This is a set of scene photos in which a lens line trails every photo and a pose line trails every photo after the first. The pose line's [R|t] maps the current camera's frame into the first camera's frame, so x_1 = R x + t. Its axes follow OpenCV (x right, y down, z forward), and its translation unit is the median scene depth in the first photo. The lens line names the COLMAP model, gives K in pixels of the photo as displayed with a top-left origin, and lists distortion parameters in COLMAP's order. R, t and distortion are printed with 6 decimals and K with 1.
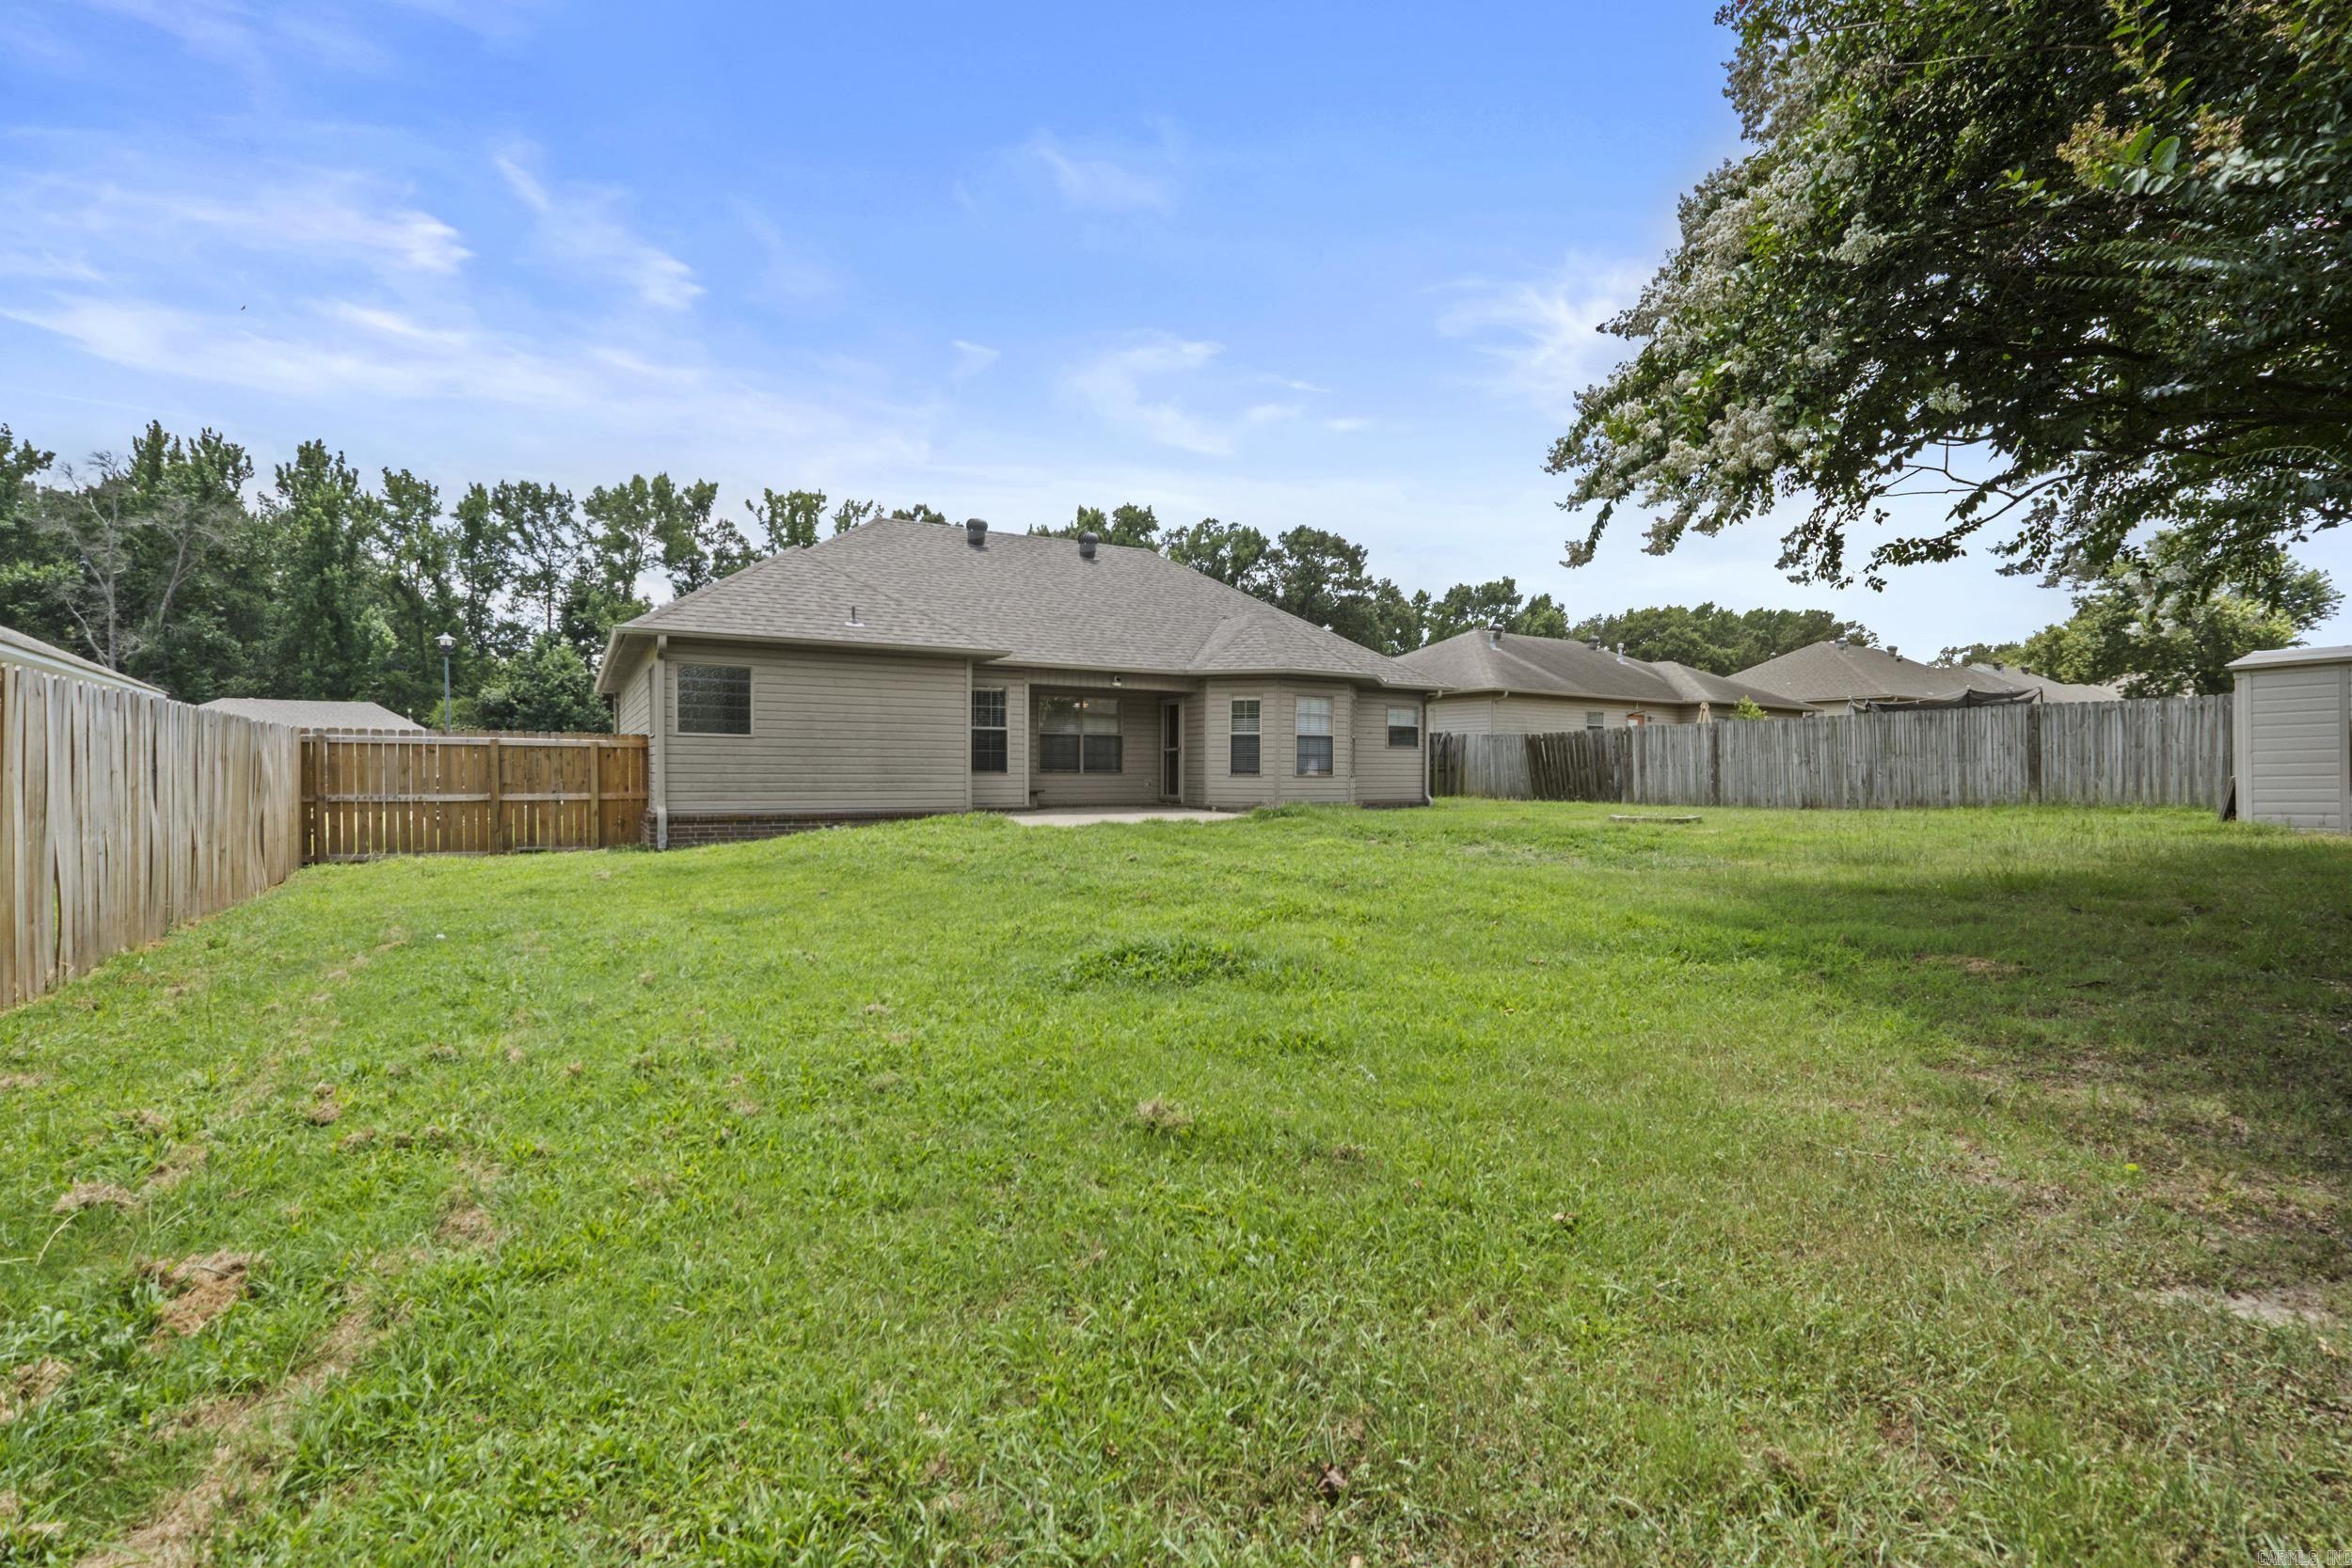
lens RADIAL K [[1038.1, 0, 1171.2], [0, 1038.1, 784.8], [0, 0, 1]] dist [0.005573, 0.000147]
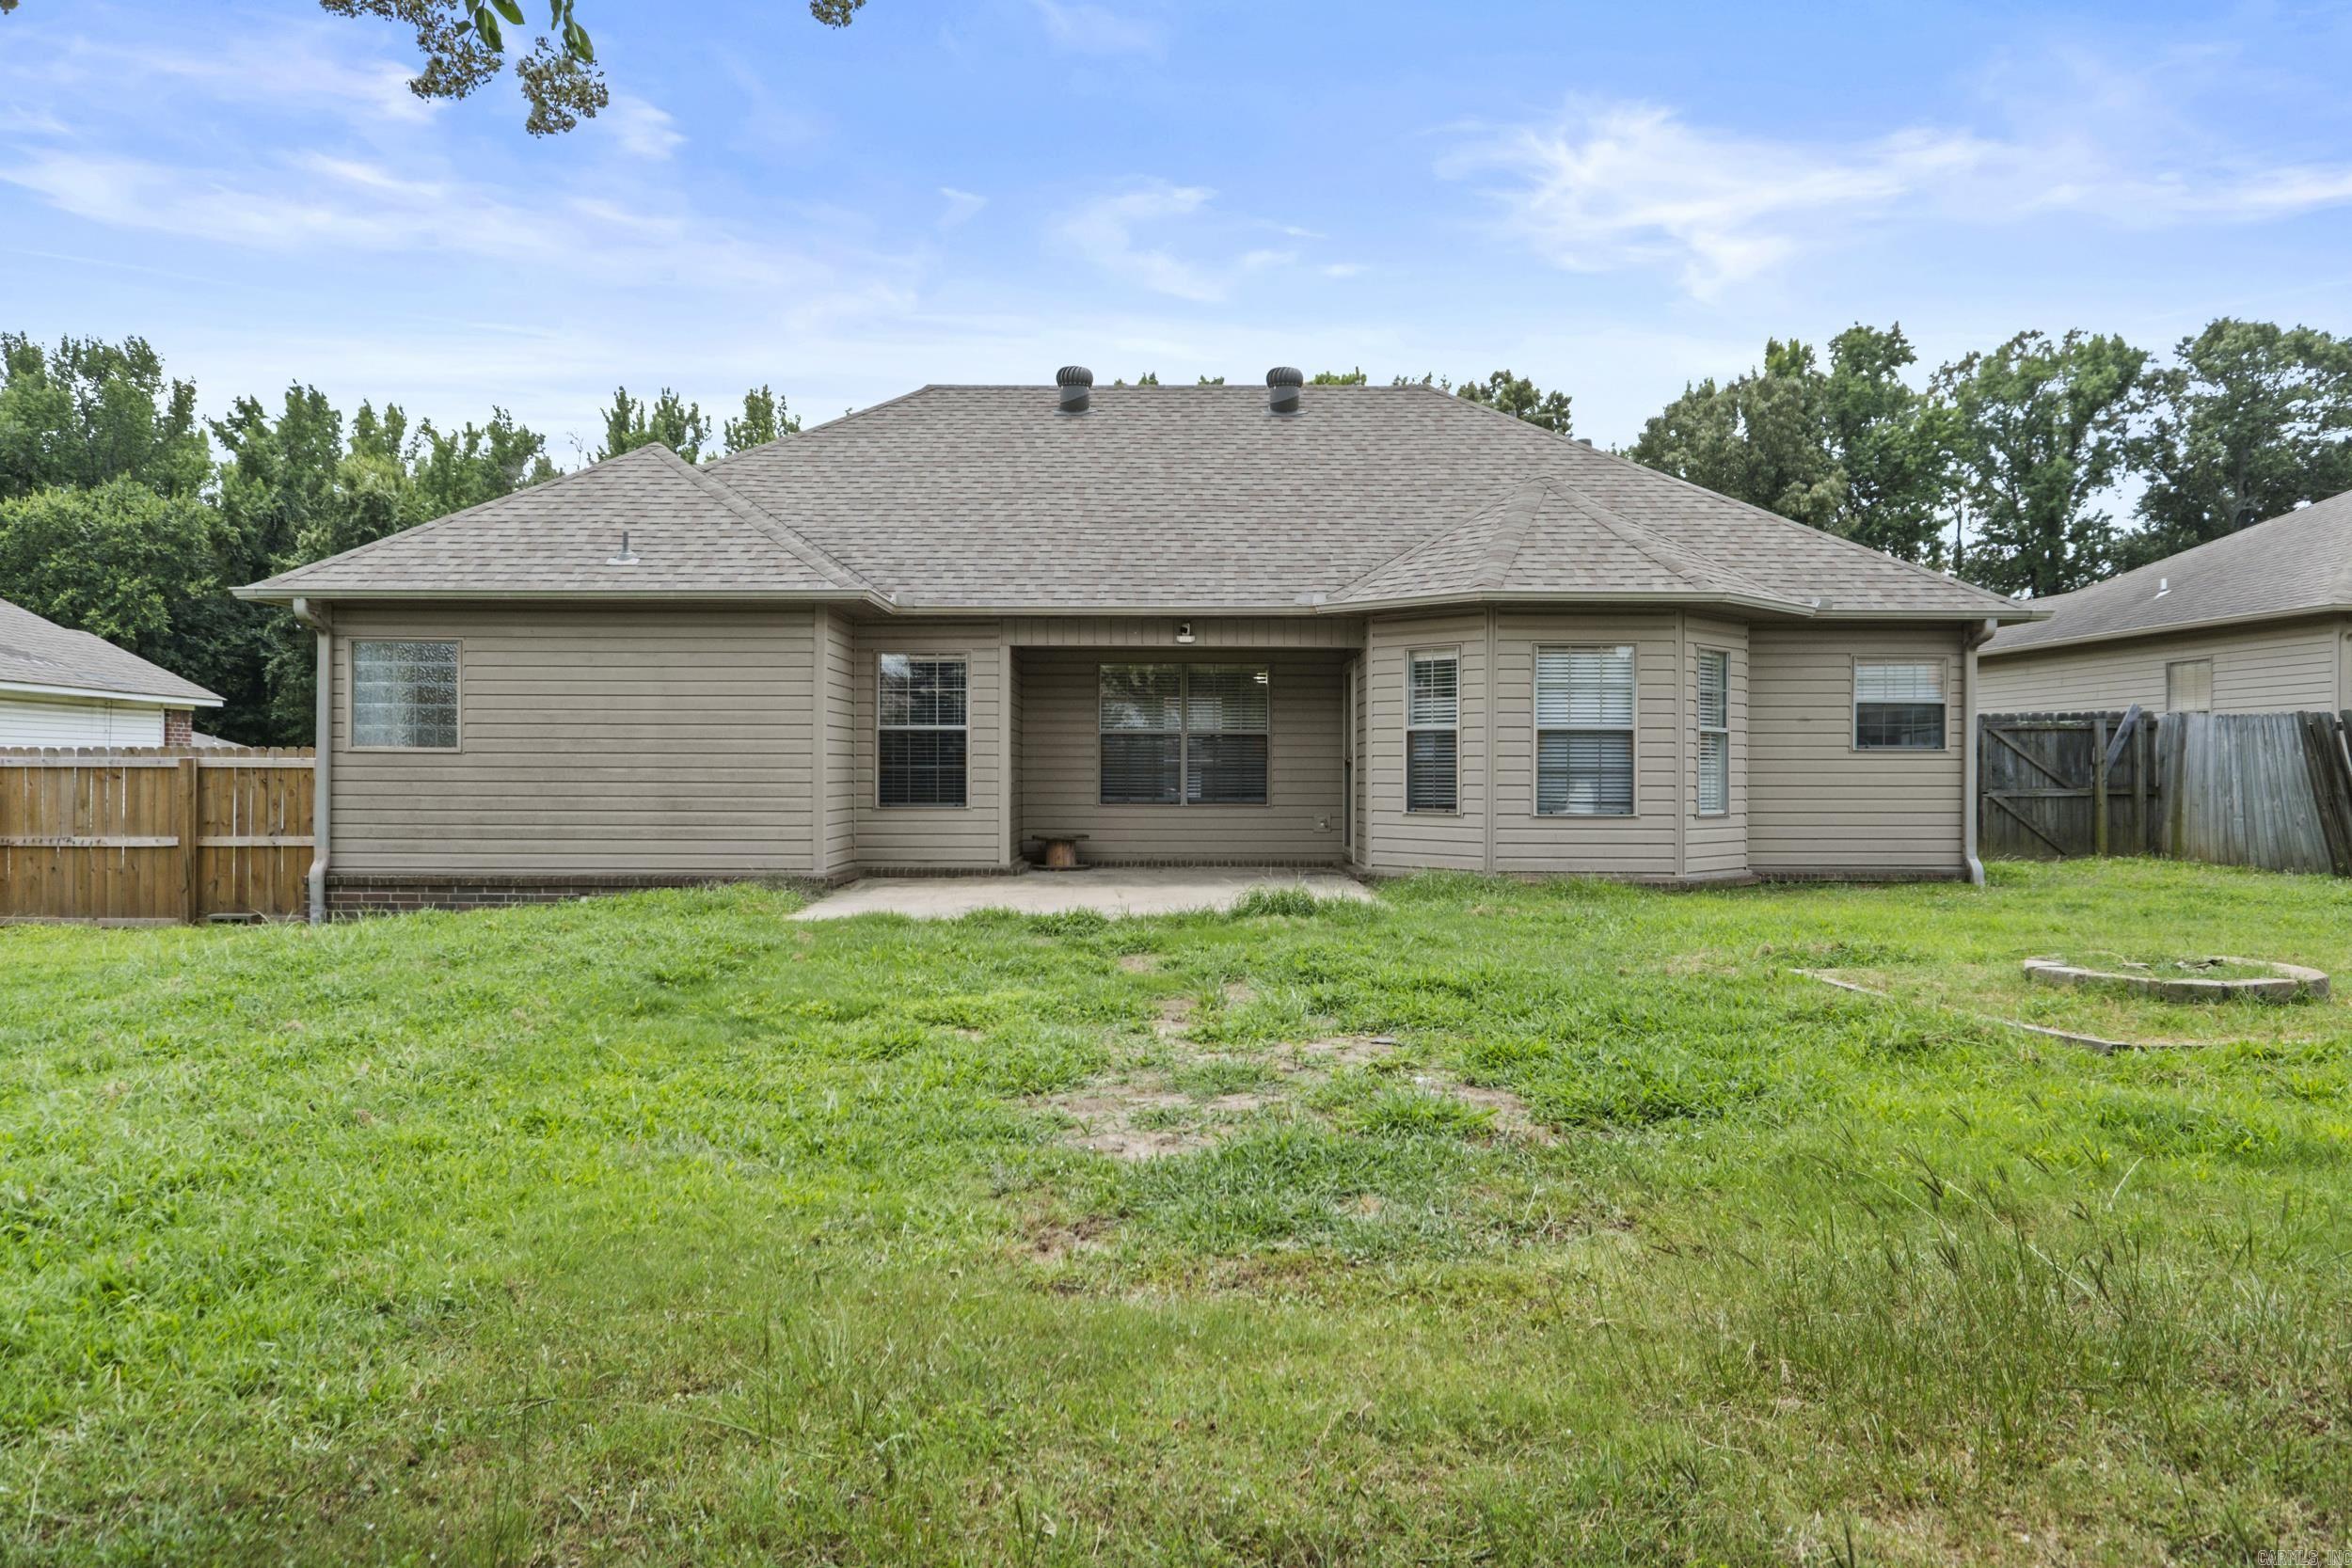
lens RADIAL K [[1542.7, 0, 1177.1], [0, 1542.7, 775.0], [0, 0, 1]] dist [-0.002337, 0.002144]
pose [[0.870236, -0.000535, -0.492635, 0.302143], [-0.005565, 0.999925, -0.010915, -0.017129], [0.492604, 0.012240, 0.870168, 0.282922]]
